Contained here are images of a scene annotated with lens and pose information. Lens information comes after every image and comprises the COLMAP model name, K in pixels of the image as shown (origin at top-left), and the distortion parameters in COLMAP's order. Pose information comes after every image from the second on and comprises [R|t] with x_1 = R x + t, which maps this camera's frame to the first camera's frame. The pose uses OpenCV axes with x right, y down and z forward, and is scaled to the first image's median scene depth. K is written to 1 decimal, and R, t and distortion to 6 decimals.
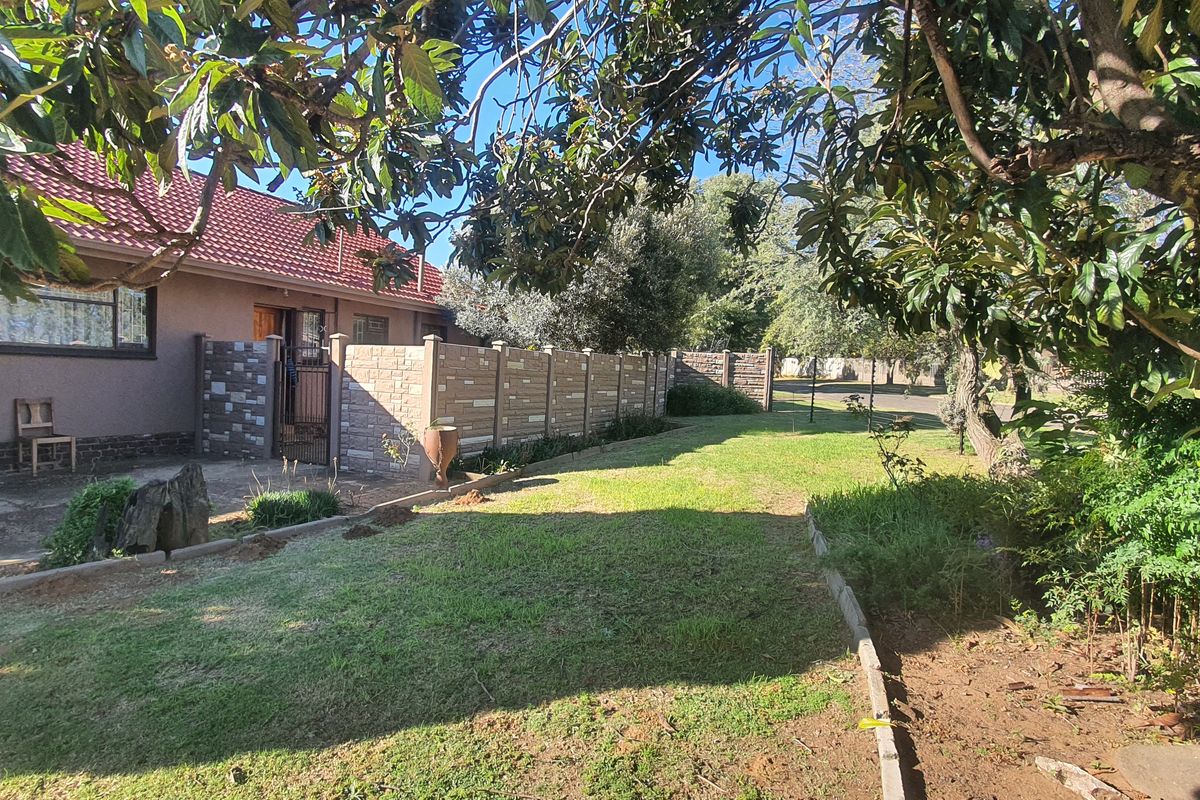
lens RADIAL K [[684.4, 0, 598.2], [0, 684.4, 404.3], [0, 0, 1]] dist [0.000098, -0.000305]
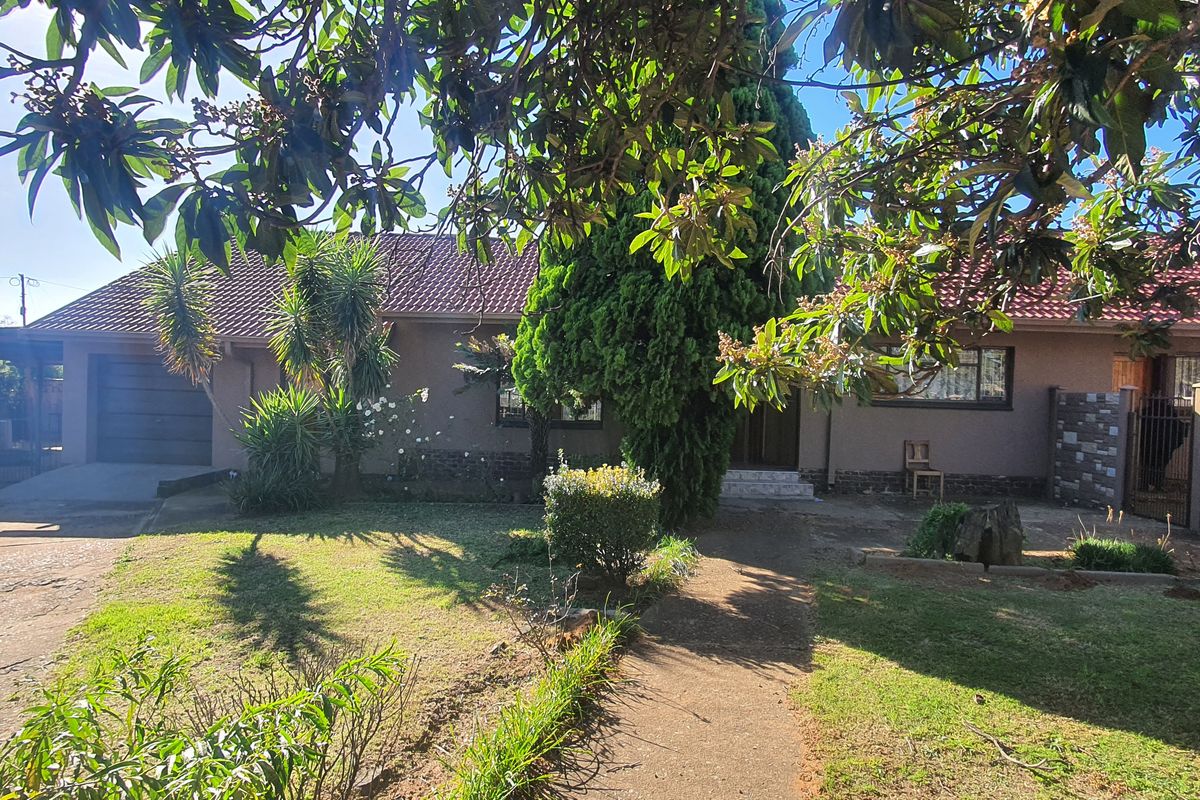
lens RADIAL K [[684.4, 0, 598.2], [0, 684.4, 404.3], [0, 0, 1]] dist [0.000098, -0.000305]
pose [[0.409009, -0.007747, -0.912498, 0.121851], [-0.055168, 0.997925, -0.033201, -0.000195], [0.910861, 0.063920, 0.407733, -0.098345]]
